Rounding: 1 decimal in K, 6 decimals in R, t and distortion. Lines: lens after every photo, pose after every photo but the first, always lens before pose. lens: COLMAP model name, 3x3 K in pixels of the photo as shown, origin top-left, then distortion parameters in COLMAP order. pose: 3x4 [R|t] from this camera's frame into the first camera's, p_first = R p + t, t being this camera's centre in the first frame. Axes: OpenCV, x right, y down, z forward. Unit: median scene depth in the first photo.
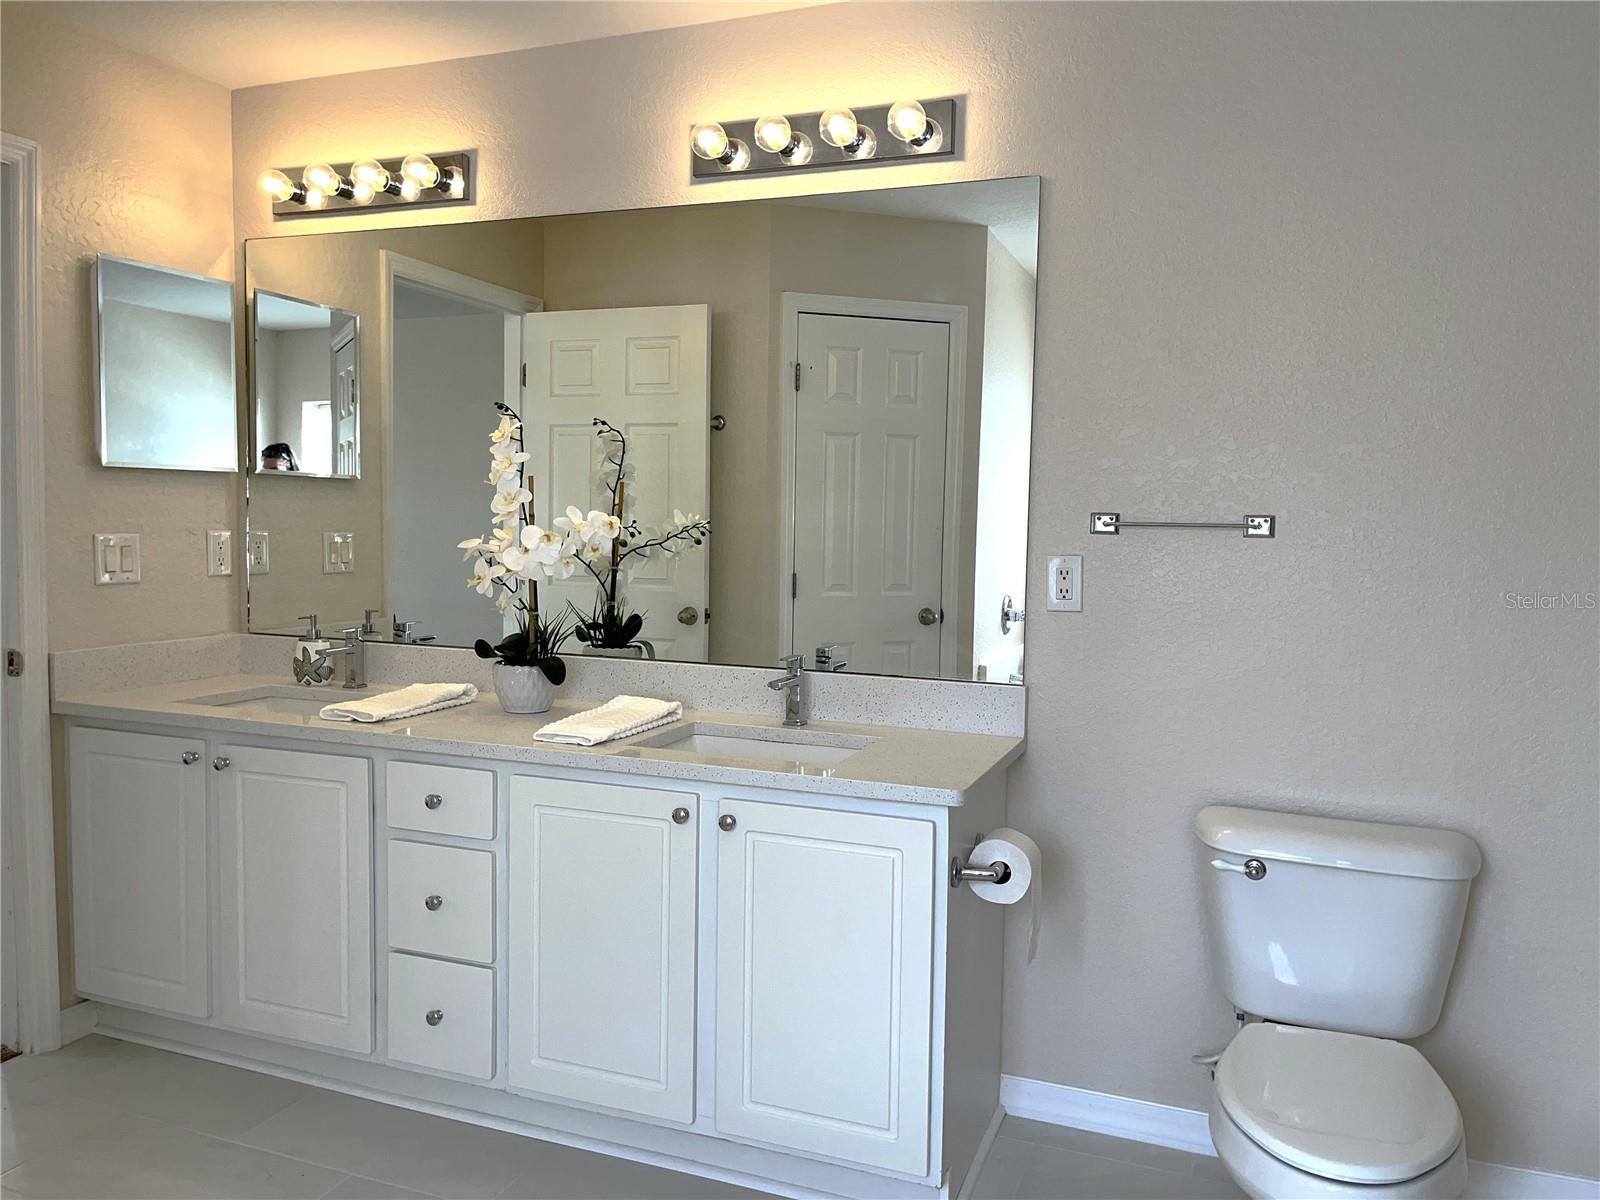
lens RADIAL K [[1204.1, 0, 800.0], [0, 1204.1, 600.0], [0, 0, 1]] dist [0.085795, -0.117913]
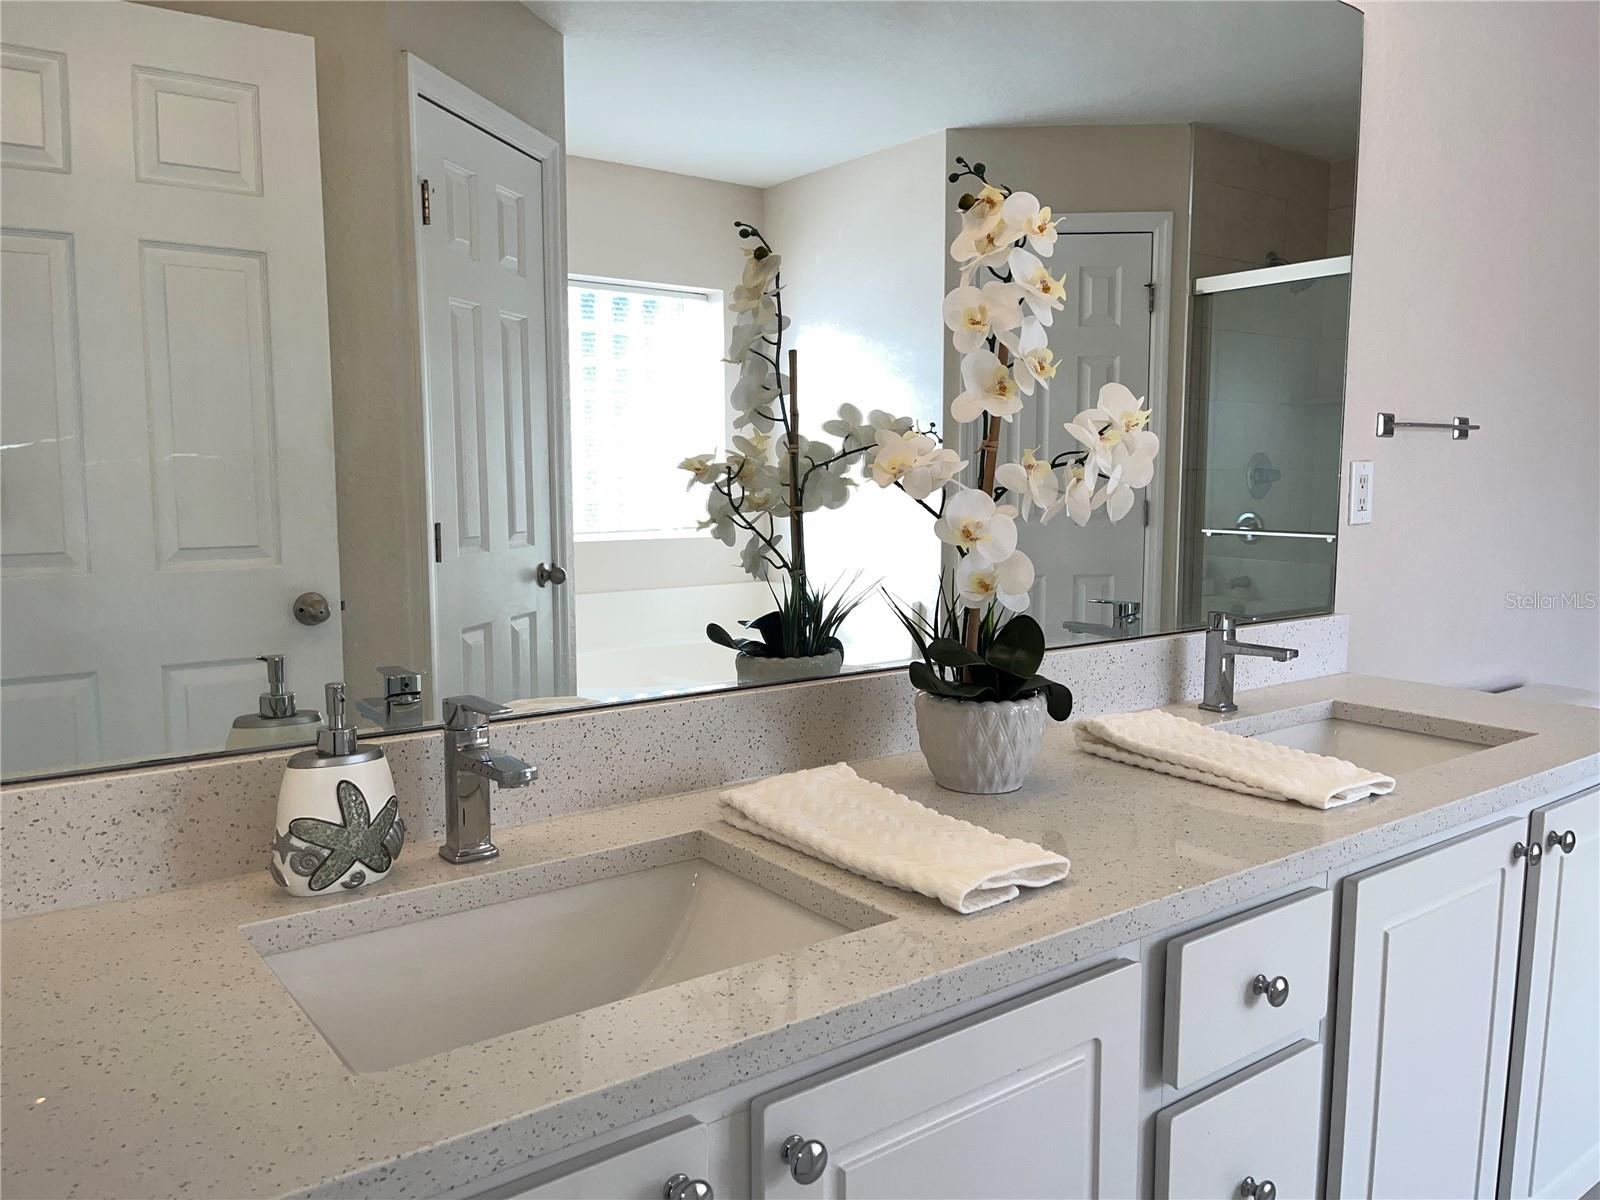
lens RADIAL K [[1204.1, 0, 800.0], [0, 1204.1, 600.0], [0, 0, 1]] dist [0.085795, -0.117913]
pose [[0.521846, -0.107990, 0.846177, -0.680680], [0.068261, 0.994060, 0.084766, -0.034781], [-0.850304, 0.013526, 0.526117, 0.782026]]
